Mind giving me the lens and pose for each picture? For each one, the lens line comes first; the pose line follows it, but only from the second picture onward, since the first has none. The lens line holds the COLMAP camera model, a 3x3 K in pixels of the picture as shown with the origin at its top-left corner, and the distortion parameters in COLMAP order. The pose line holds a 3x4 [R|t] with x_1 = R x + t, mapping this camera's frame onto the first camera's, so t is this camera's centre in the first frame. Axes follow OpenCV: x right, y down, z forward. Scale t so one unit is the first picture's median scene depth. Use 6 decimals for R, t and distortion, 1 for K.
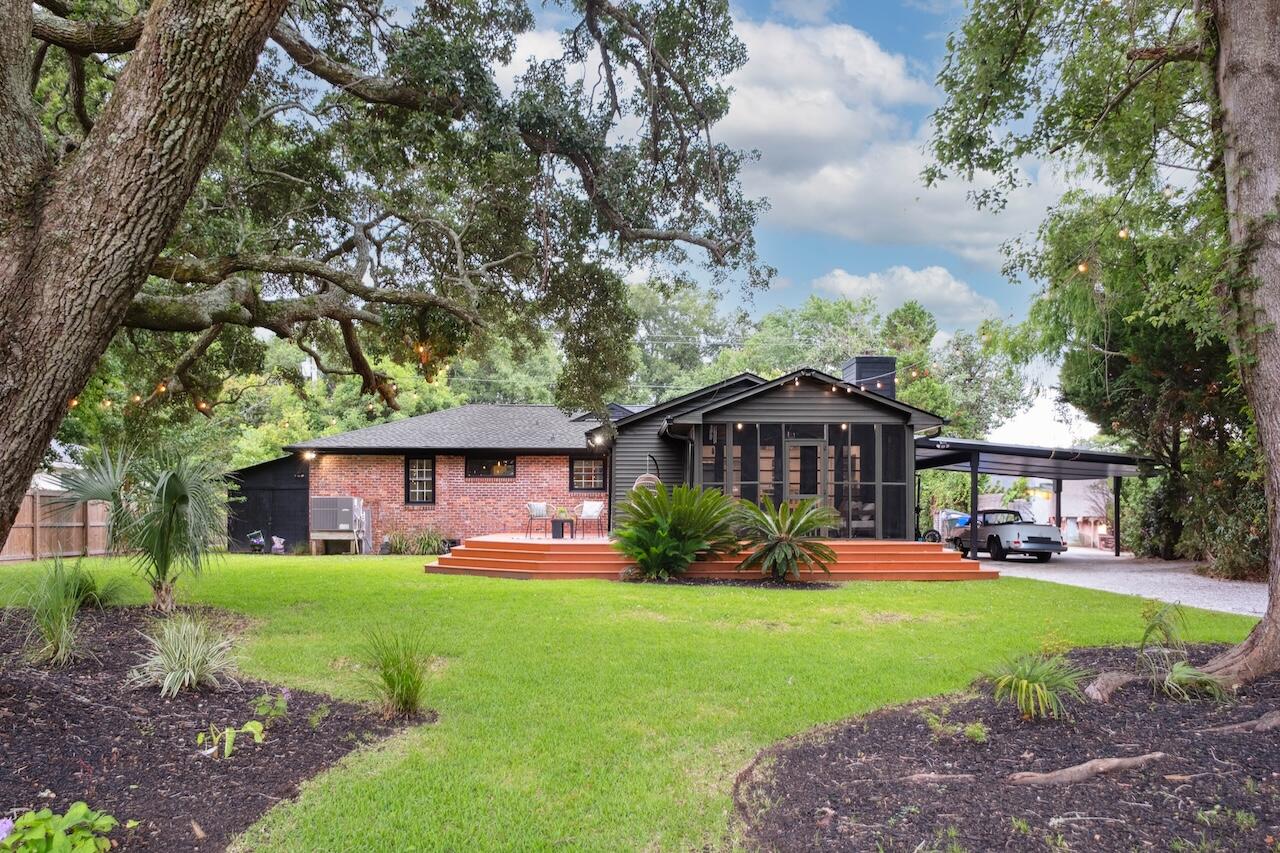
lens RADIAL K [[1005.6, 0, 640.2], [0, 1005.6, 513.6], [0, 0, 1]] dist [0.001195, 0.000847]
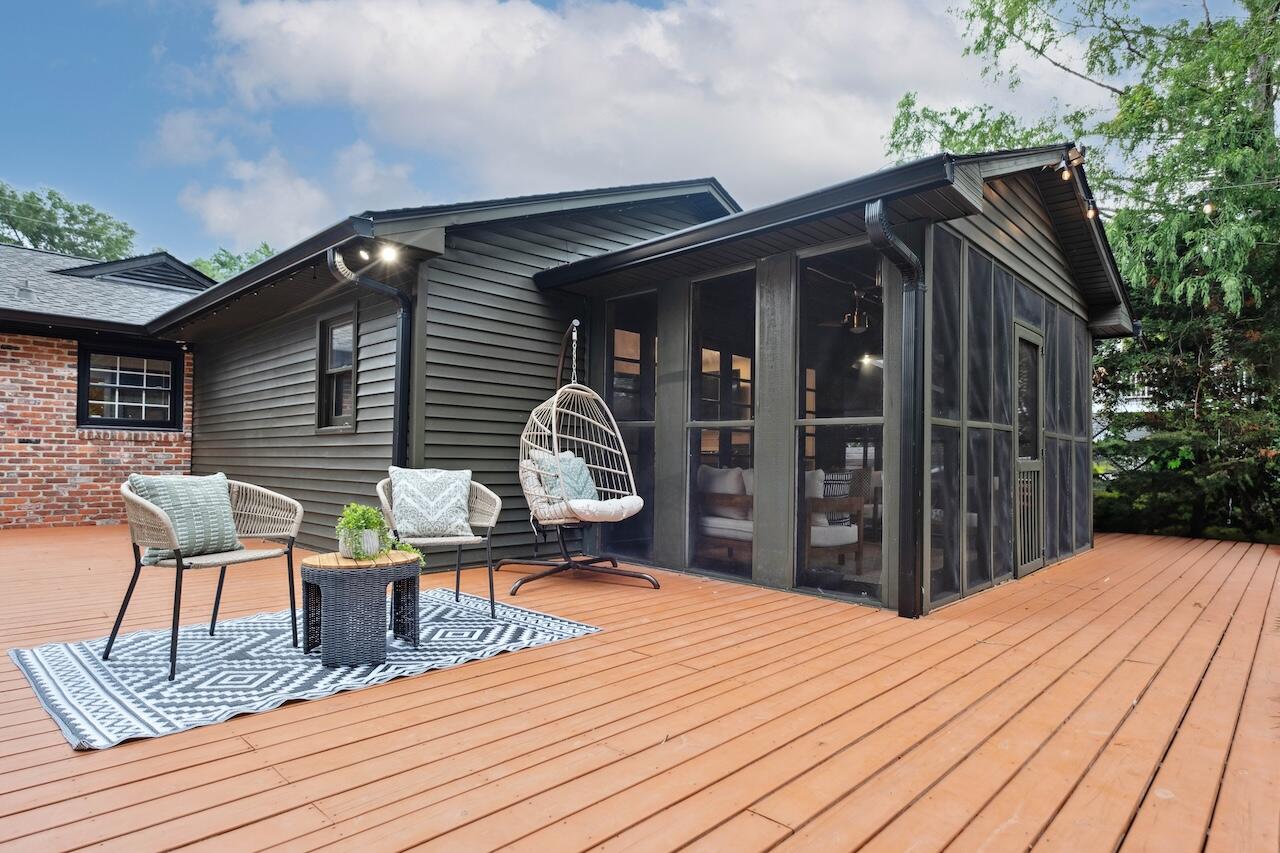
lens RADIAL K [[689.6, 0, 641.7], [0, 689.6, 450.5], [0, 0, 1]] dist [-0.002053, -0.000320]
pose [[0.717795, 0.019550, 0.695980, -0.102803], [-0.015682, 0.999806, -0.011911, -0.012778], [-0.696078, -0.002365, 0.717962, 0.649776]]
